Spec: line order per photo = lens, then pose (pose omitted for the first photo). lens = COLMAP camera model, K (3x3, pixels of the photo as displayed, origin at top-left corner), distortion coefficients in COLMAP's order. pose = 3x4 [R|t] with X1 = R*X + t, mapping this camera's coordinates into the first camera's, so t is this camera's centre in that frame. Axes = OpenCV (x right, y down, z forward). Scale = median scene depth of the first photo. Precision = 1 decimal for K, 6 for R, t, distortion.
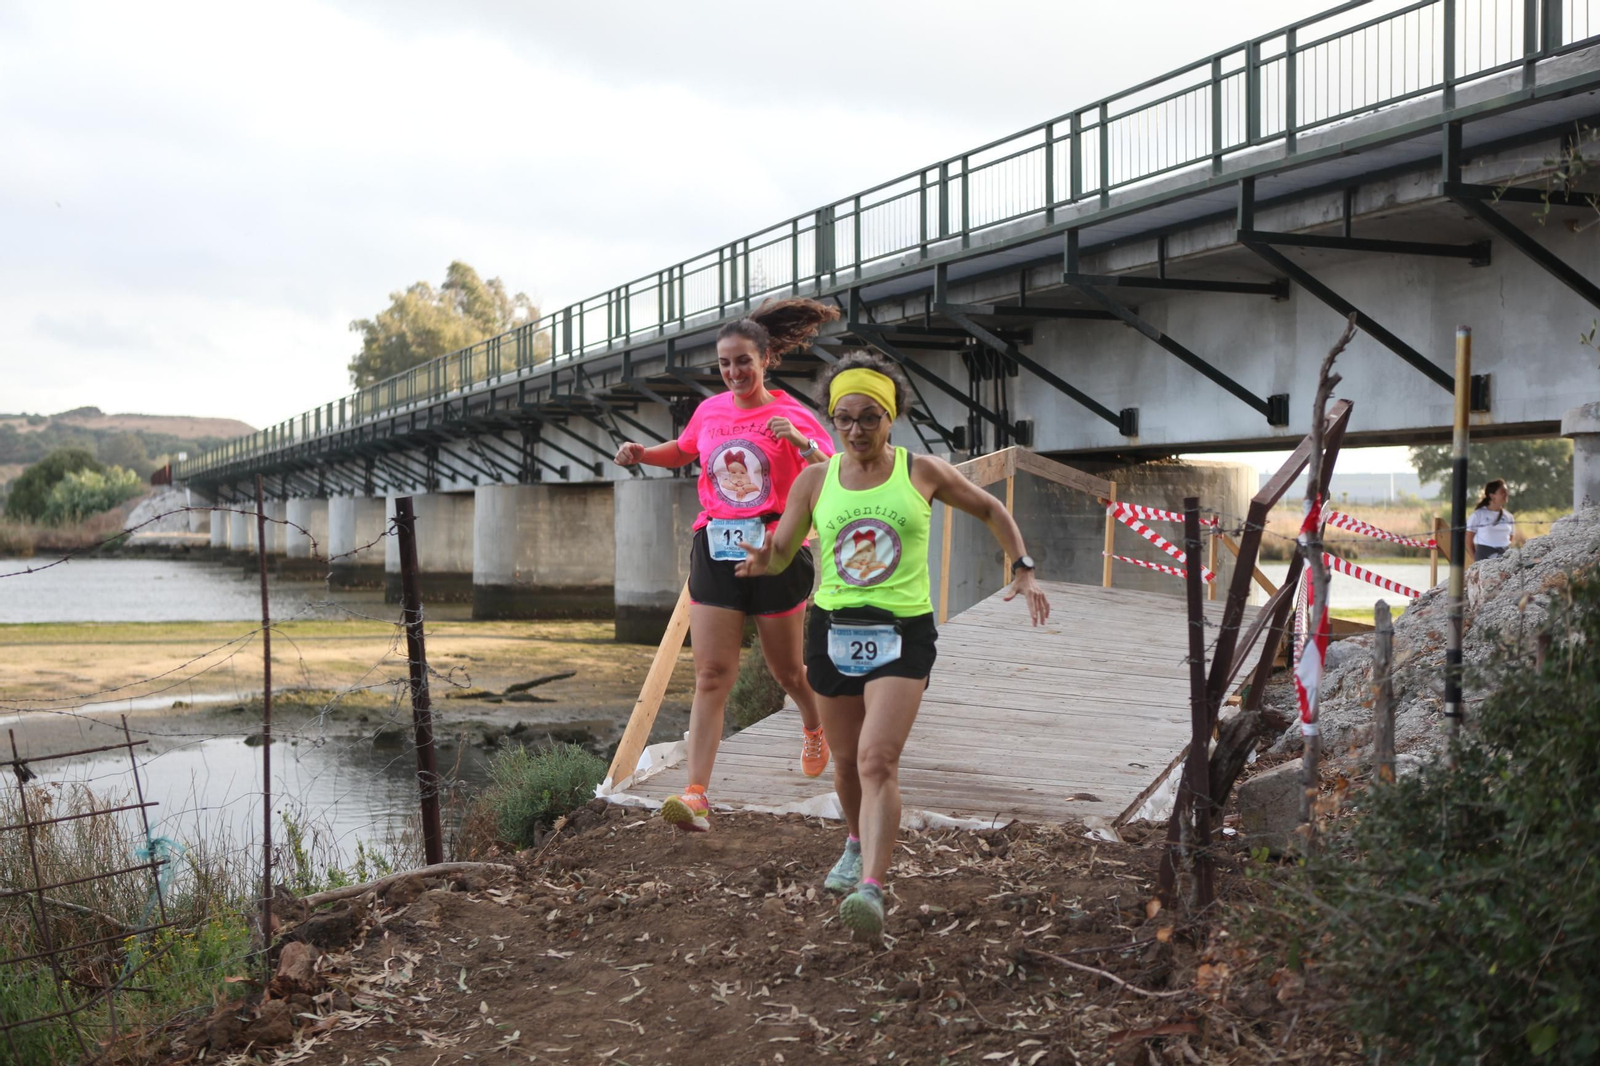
lens RADIAL K [[2578.6, 0, 729.6], [0, 2578.6, 555.9], [0, 0, 1]] dist [-0.022873, 0.140726]
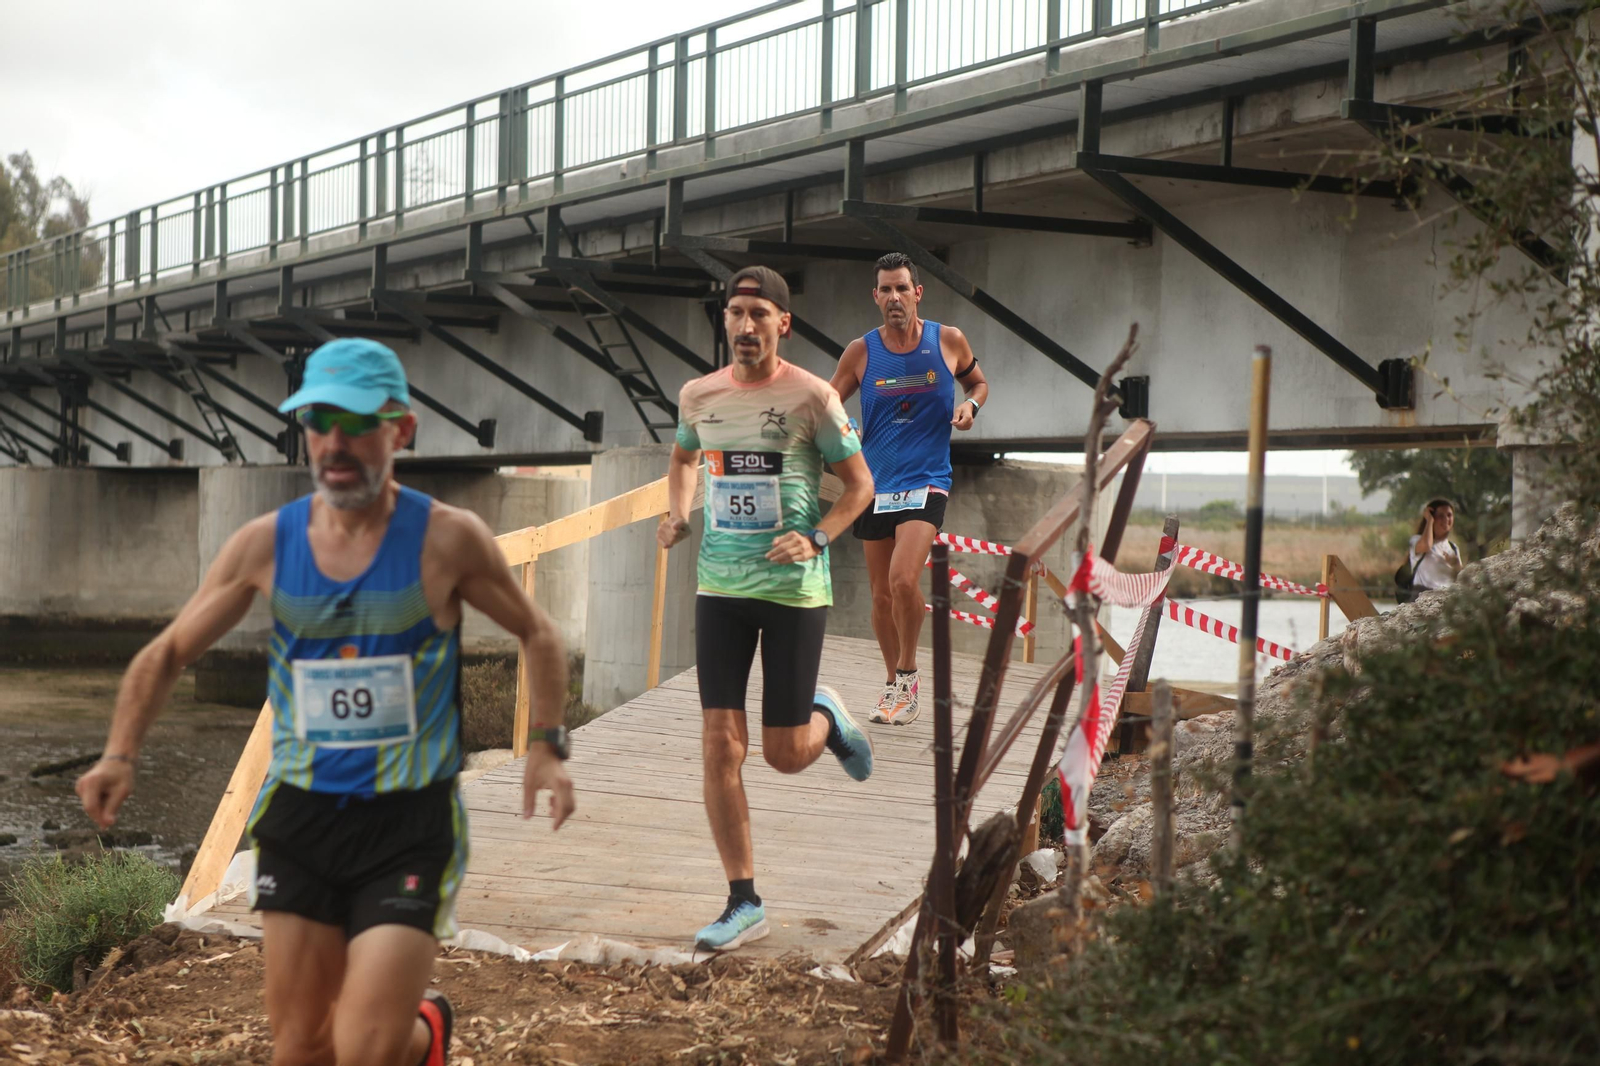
lens RADIAL K [[3067.2, 0, 767.3], [0, 3067.2, 558.6], [0, 0, 1]] dist [0.206720, 0.073581]
pose [[0.990535, 0.022319, 0.135431, -0.005503], [-0.019444, 0.999557, -0.022515, 0.010101], [-0.135873, 0.019669, 0.990531, 0.157196]]
